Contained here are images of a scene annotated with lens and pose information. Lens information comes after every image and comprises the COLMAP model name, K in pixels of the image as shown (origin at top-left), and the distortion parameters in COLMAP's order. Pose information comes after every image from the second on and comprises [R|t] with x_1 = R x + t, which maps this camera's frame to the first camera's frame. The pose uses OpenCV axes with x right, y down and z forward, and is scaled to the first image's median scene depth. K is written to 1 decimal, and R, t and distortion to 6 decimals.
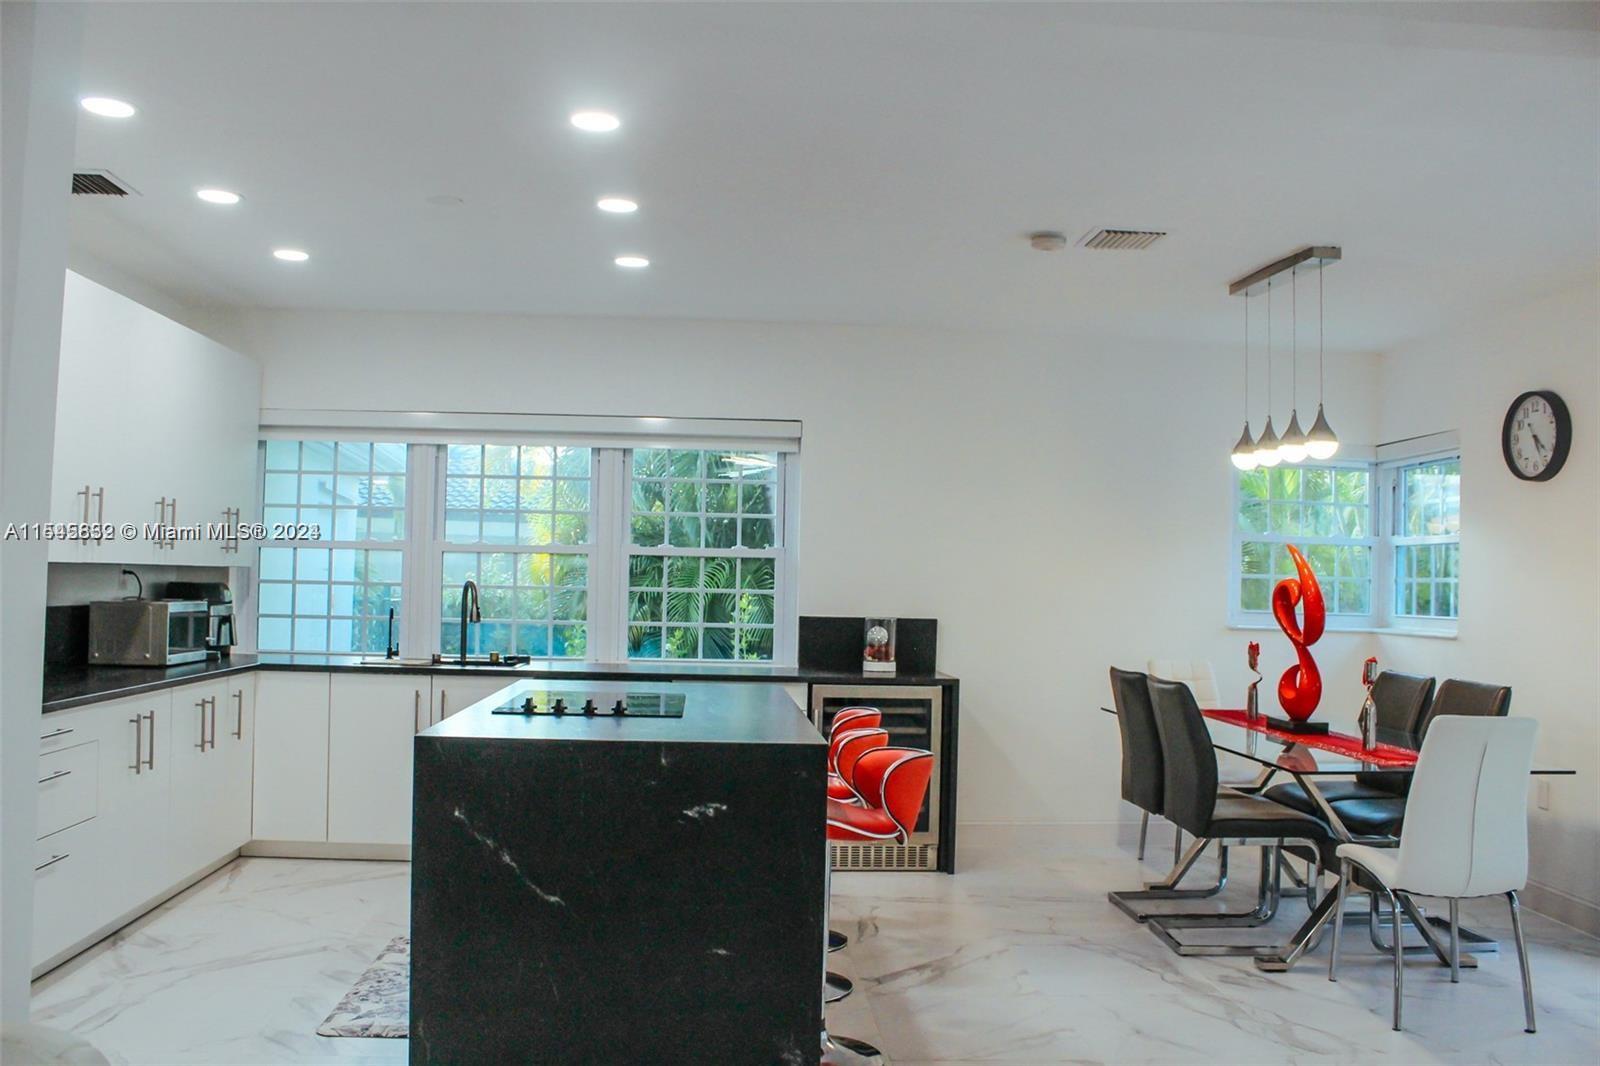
lens RADIAL K [[1349.6, 0, 798.6], [0, 1349.6, 525.6], [0, 0, 1]] dist [-0.164682, 0.154431]
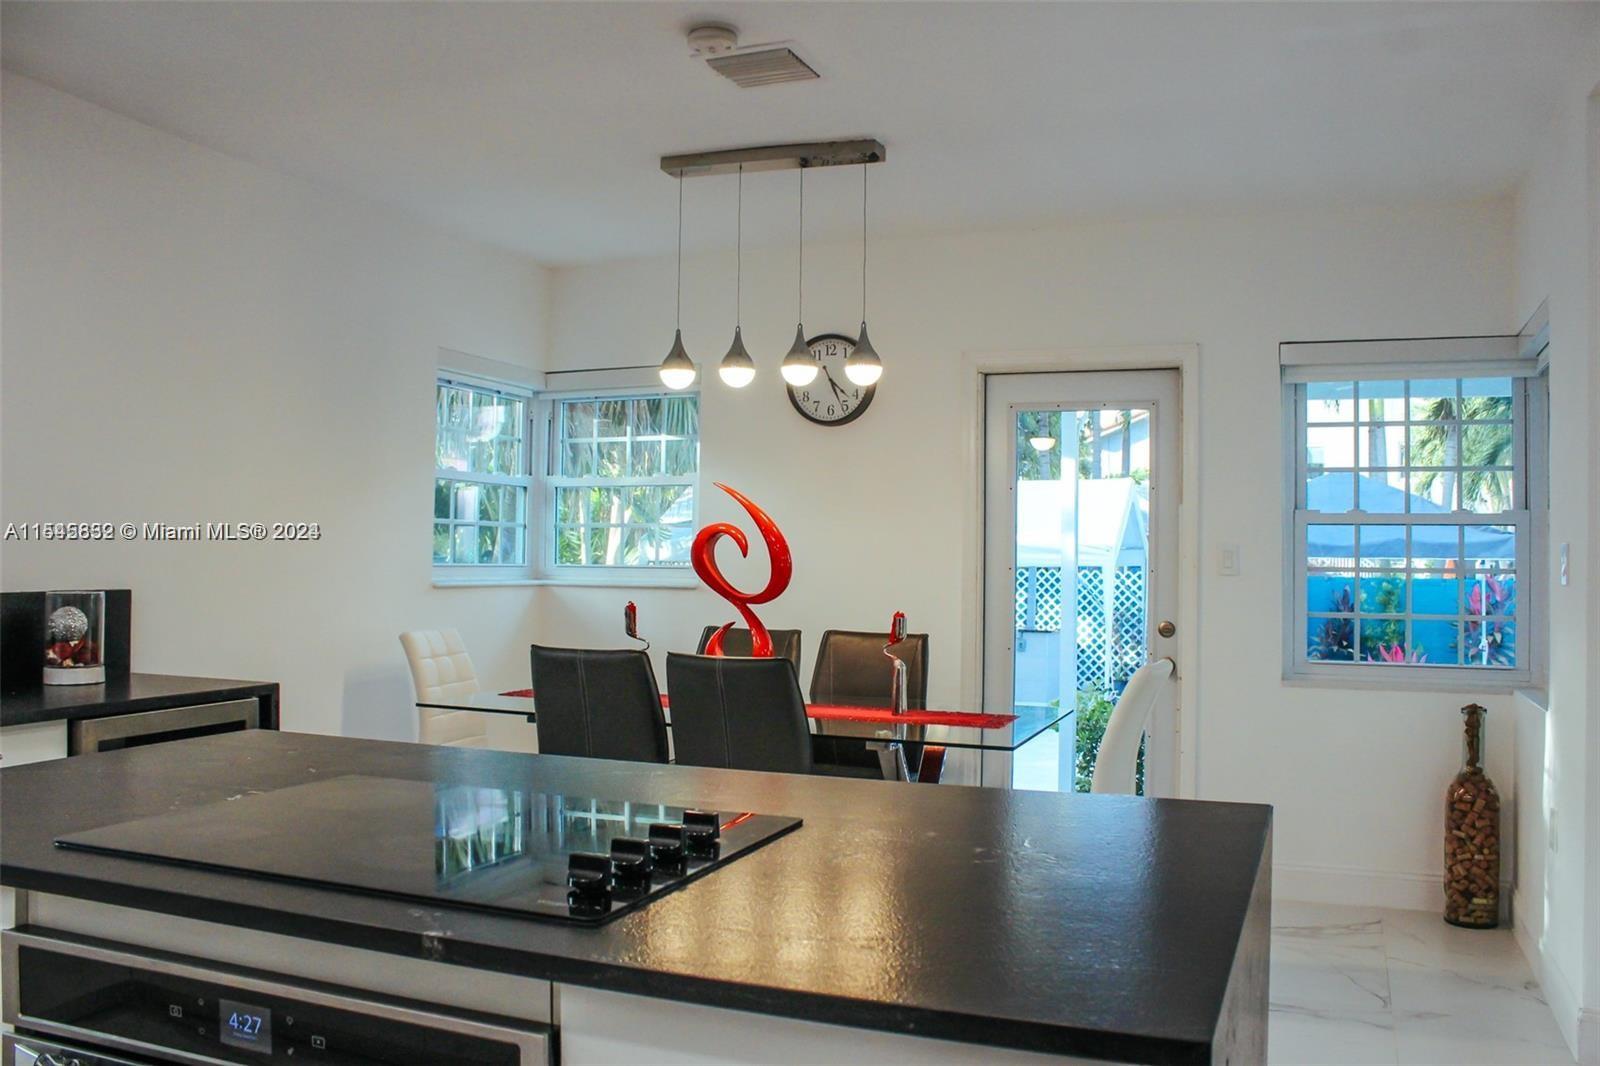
lens RADIAL K [[1349.6, 0, 798.6], [0, 1349.6, 525.6], [0, 0, 1]] dist [-0.164682, 0.154431]
pose [[0.439230, -0.004164, 0.898365, -0.315976], [-0.035358, 0.999134, 0.021918, 0.017460], [-0.897679, -0.041392, 0.438702, 0.491607]]
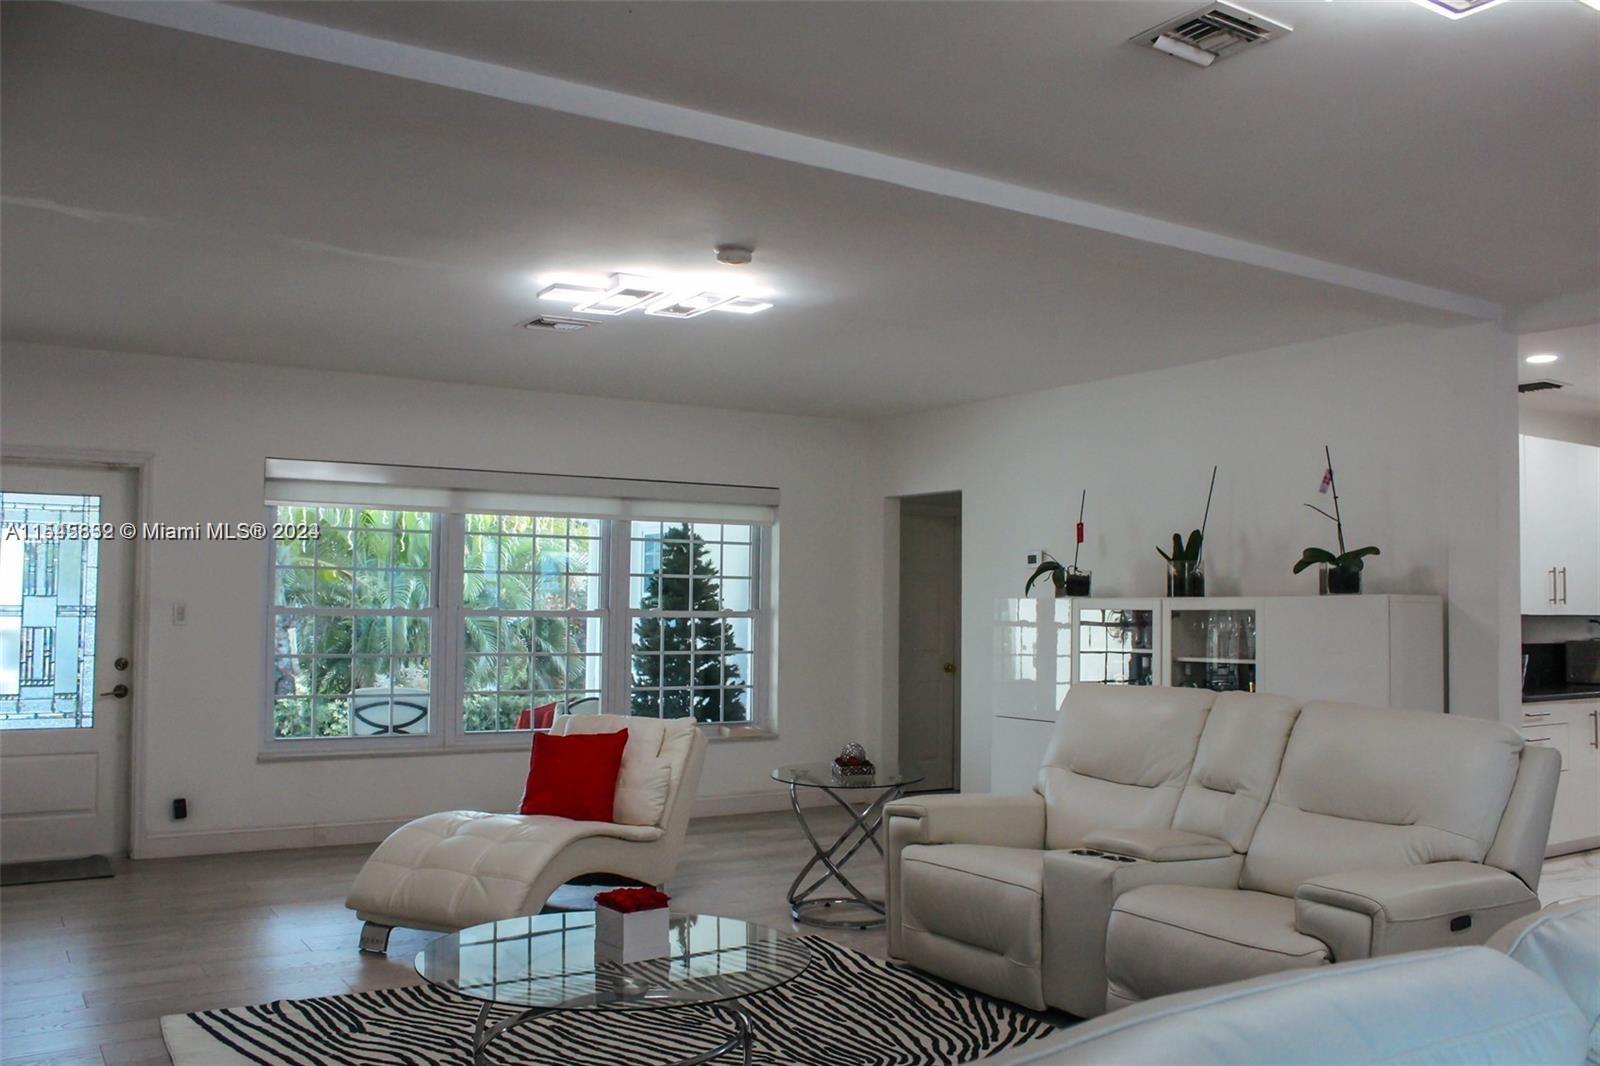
lens RADIAL K [[1349.6, 0, 798.6], [0, 1349.6, 525.6], [0, 0, 1]] dist [-0.164682, 0.154431]
pose [[0.480119, -0.064938, -0.874797, 0.333490], [0.036721, 0.997870, -0.053921, -0.025292], [0.876435, -0.006235, 0.481480, -0.473355]]
